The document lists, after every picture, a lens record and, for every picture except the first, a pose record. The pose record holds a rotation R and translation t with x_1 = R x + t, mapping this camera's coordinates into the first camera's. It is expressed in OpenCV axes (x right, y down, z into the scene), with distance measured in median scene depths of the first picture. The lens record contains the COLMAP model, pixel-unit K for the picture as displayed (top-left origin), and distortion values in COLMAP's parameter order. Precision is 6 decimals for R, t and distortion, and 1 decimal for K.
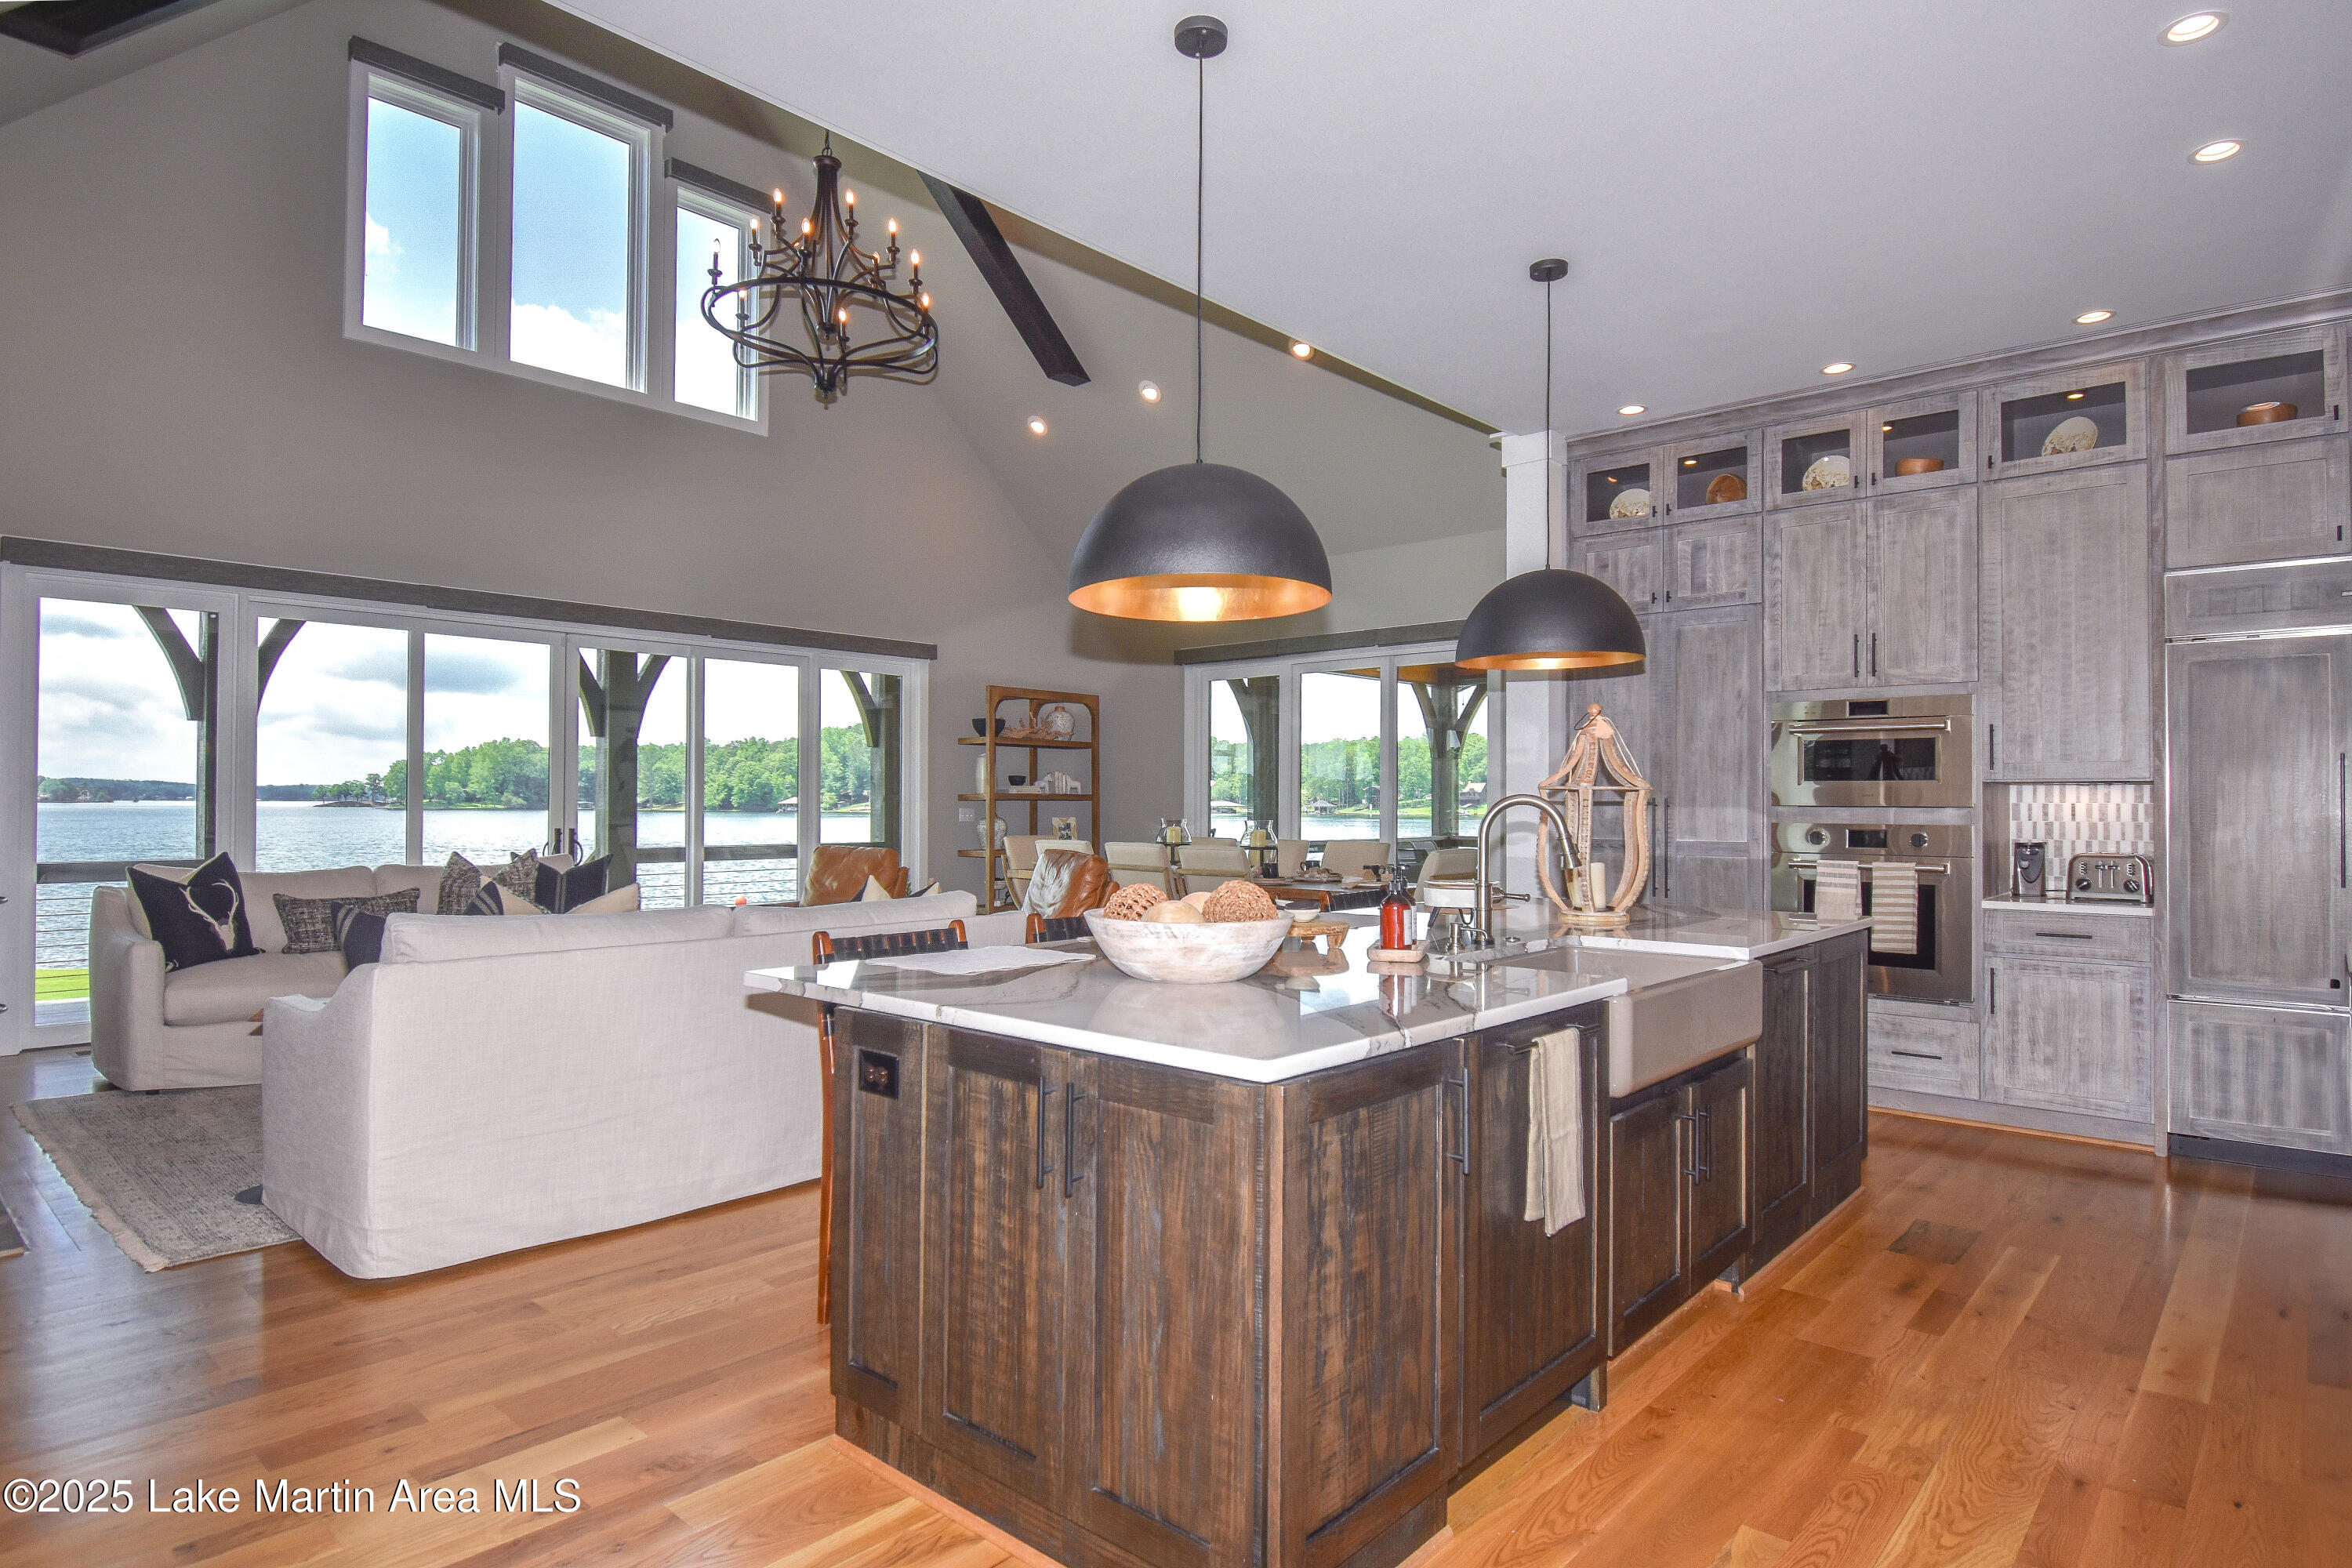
lens RADIAL K [[1281.8, 0, 1186.0], [0, 1281.8, 788.0], [0, 0, 1]] dist [-0.008420, -0.004108]
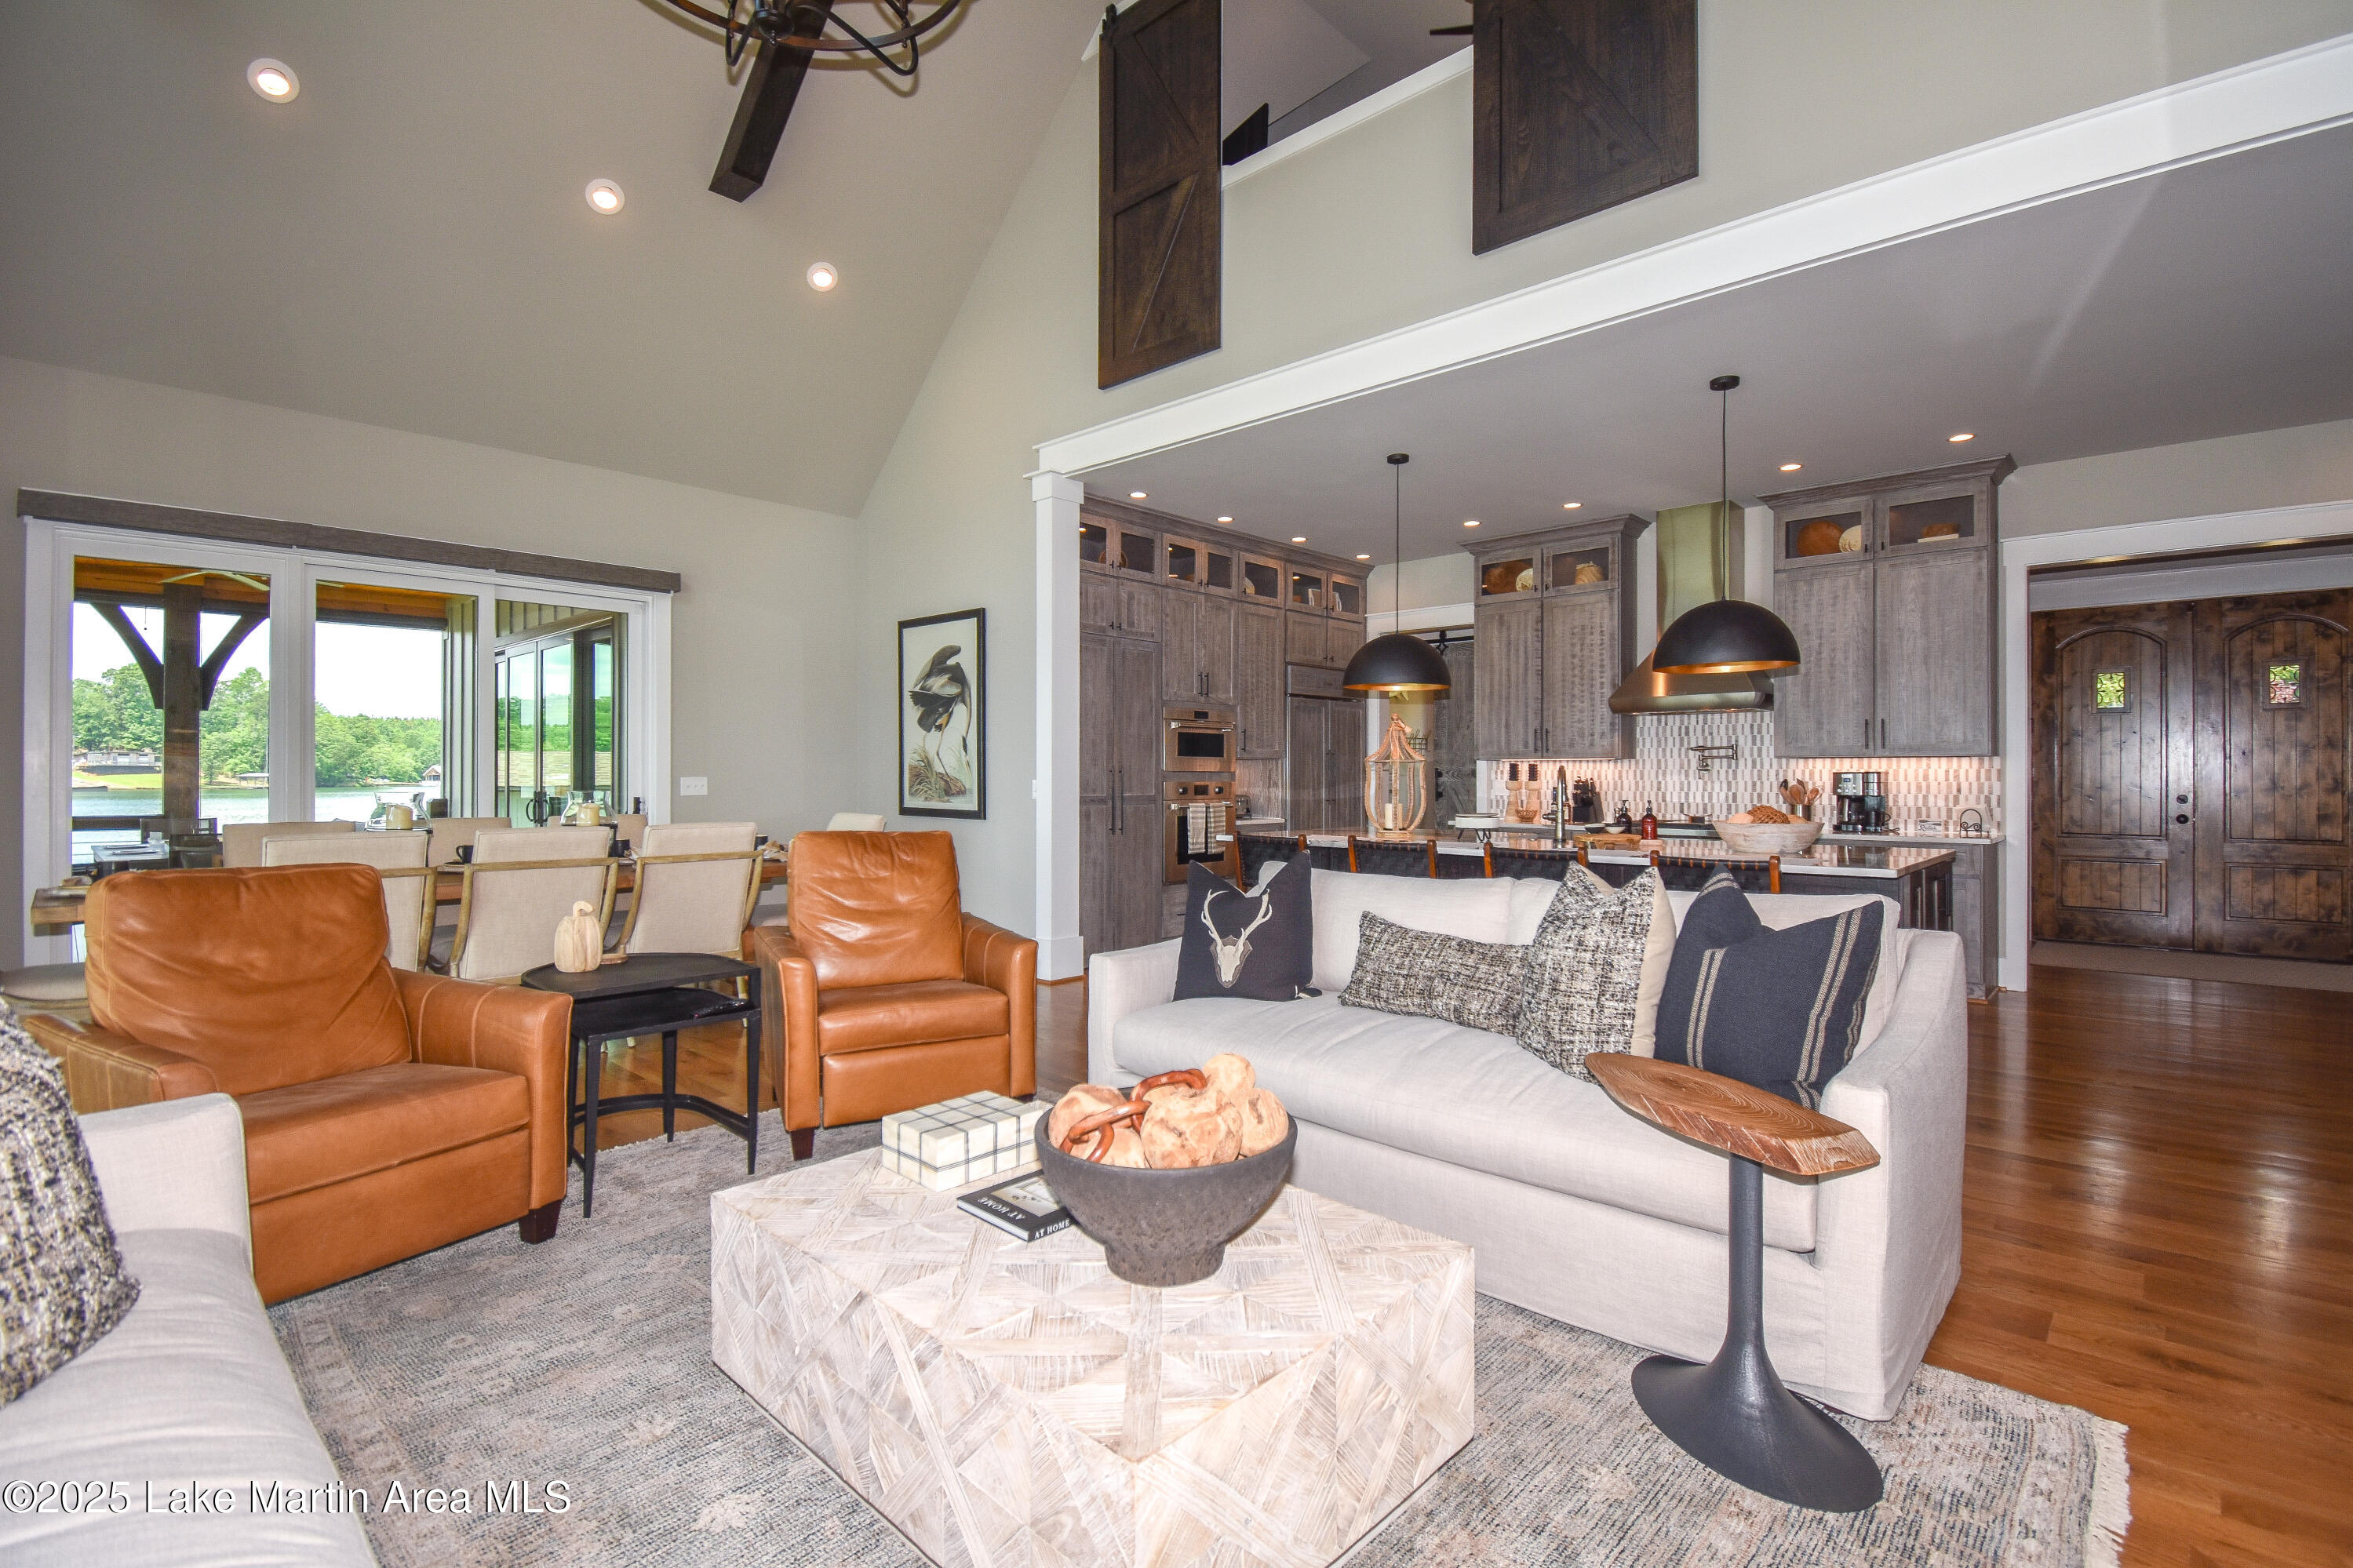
lens RADIAL K [[1064.6, 0, 1211.7], [0, 1064.6, 765.7], [0, 0, 1]] dist [0.030375, -0.012689]
pose [[0.002129, 0.004318, 0.999988, -0.960774], [-0.013243, 0.999903, -0.004290, 0.013612], [-0.999910, -0.013234, 0.002186, 1.035956]]
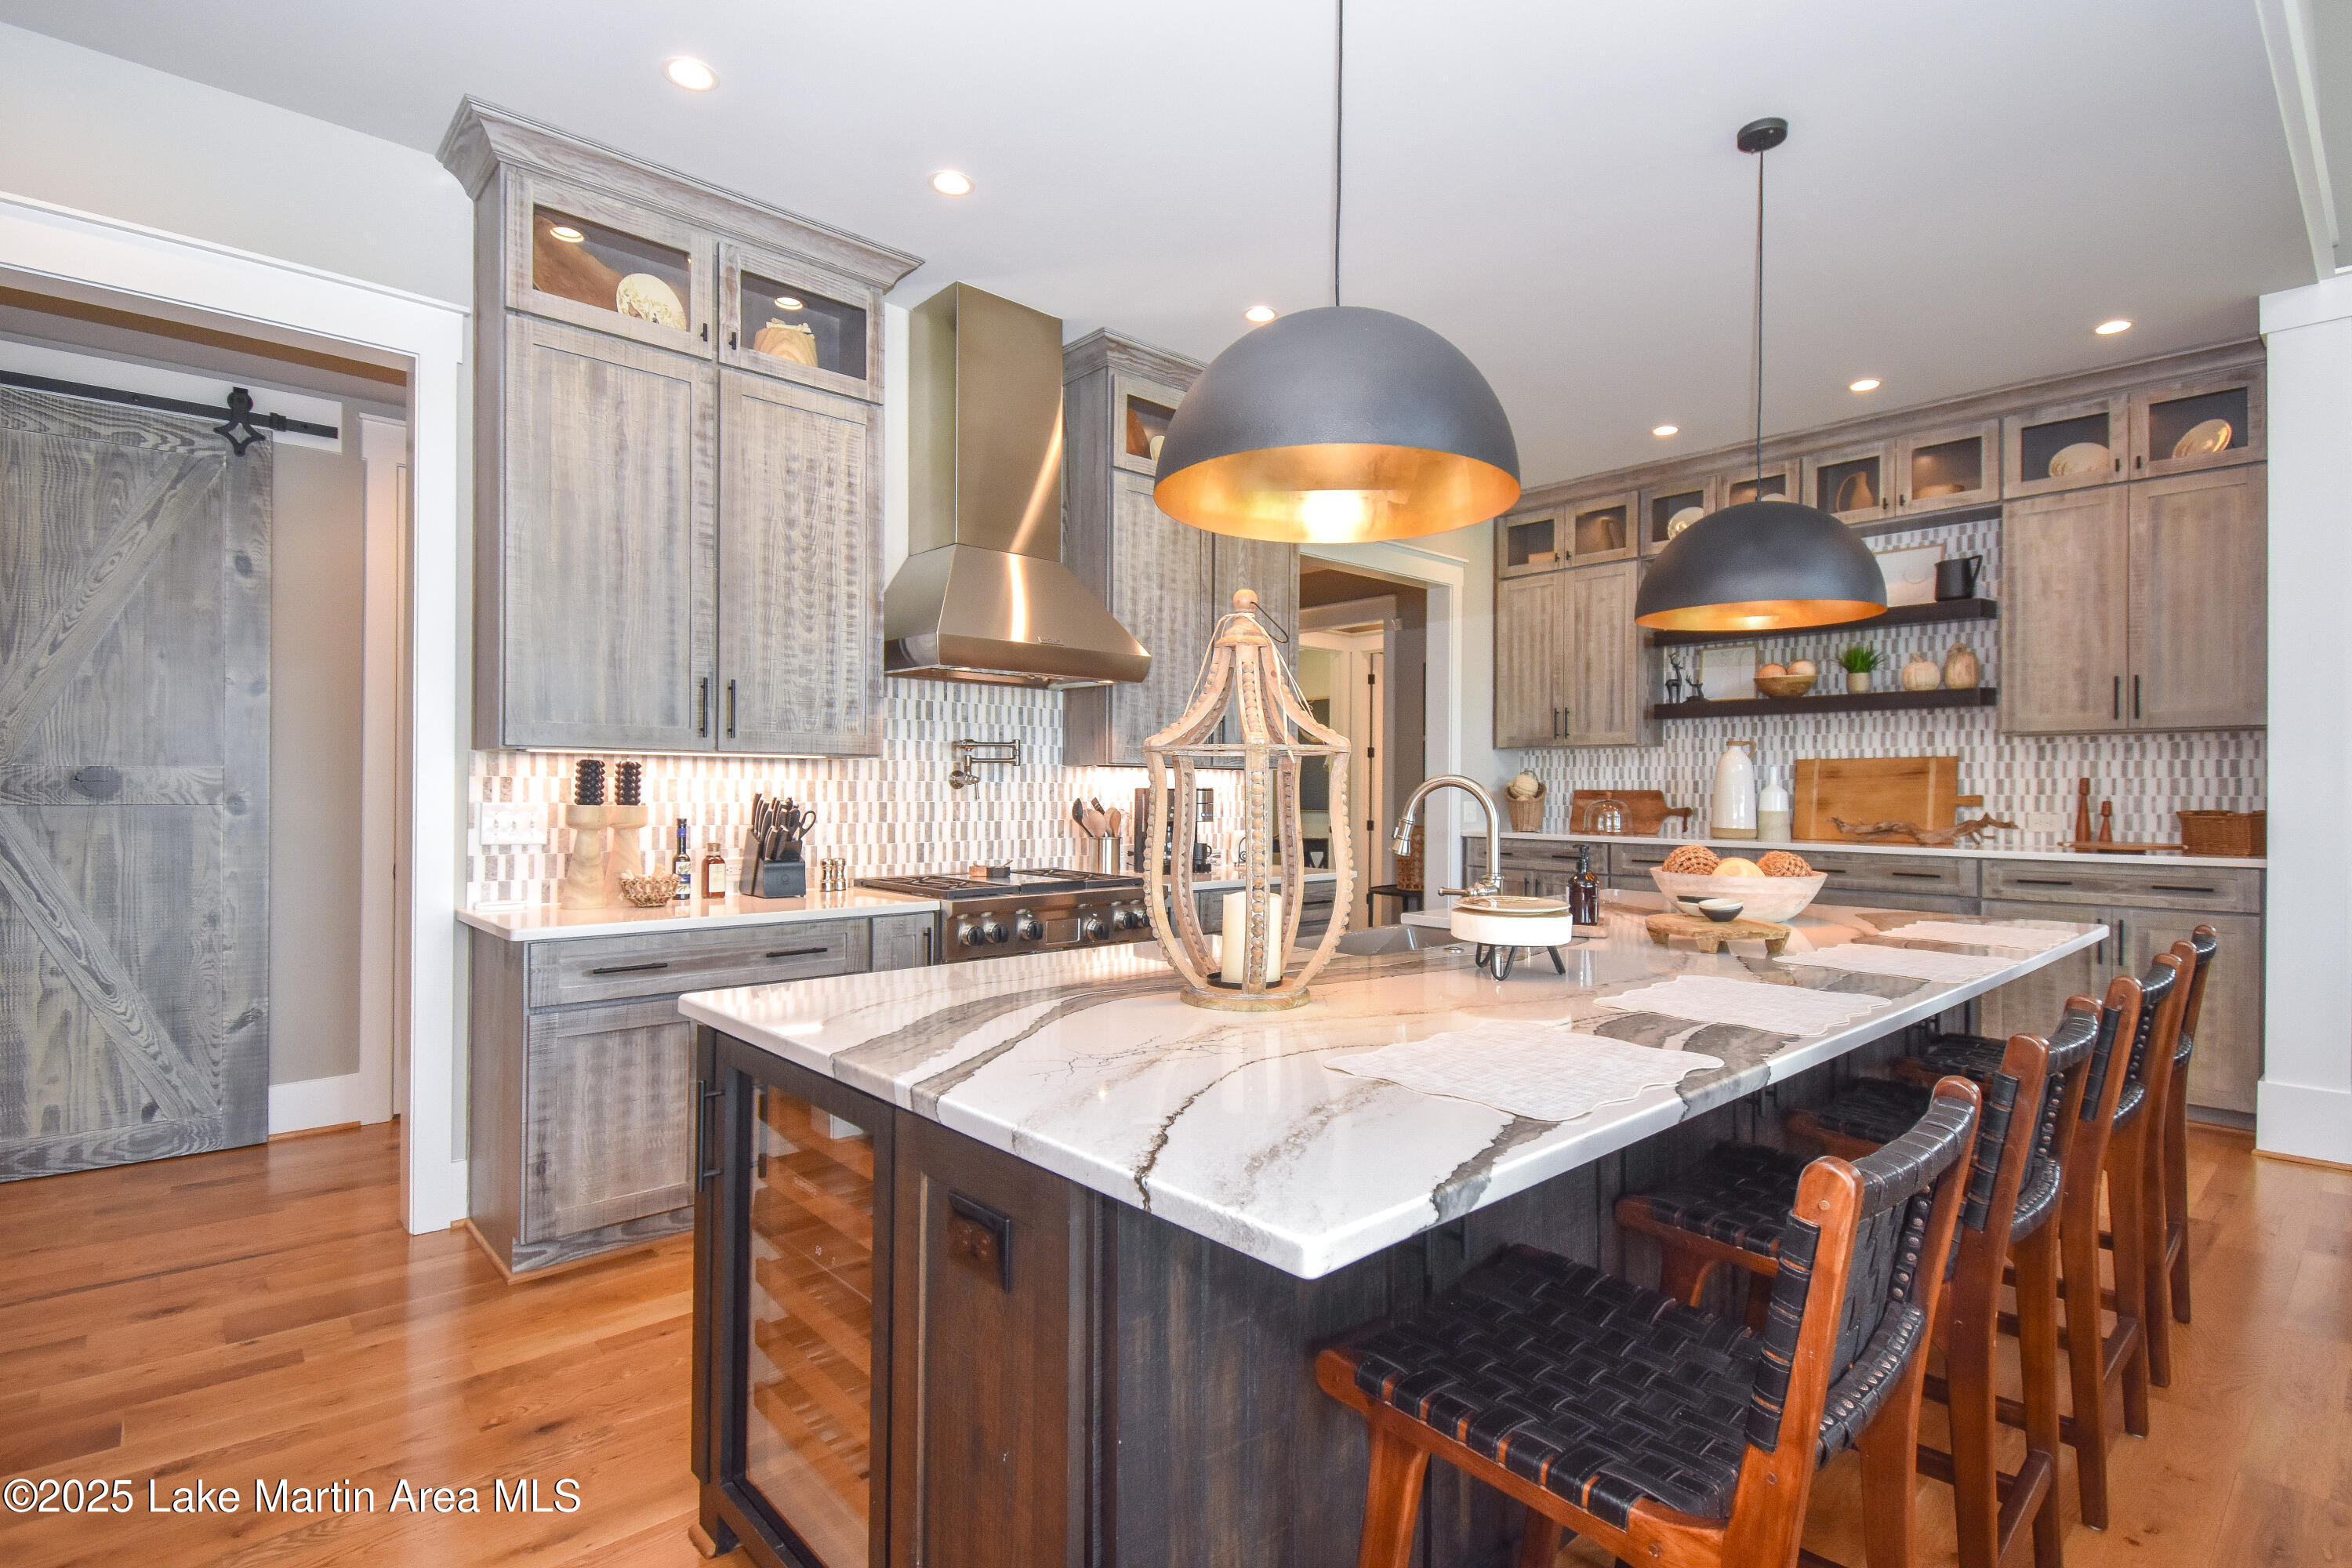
lens RADIAL K [[1104.0, 0, 1176.8], [0, 1104.0, 790.9], [0, 0, 1]] dist [0.030107, 0.000039]
pose [[-0.994613, -0.011485, 0.103016, 0.252002], [-0.012631, 0.999865, -0.010482, 0.016981], [-0.102882, -0.011727, -0.994624, 1.190778]]
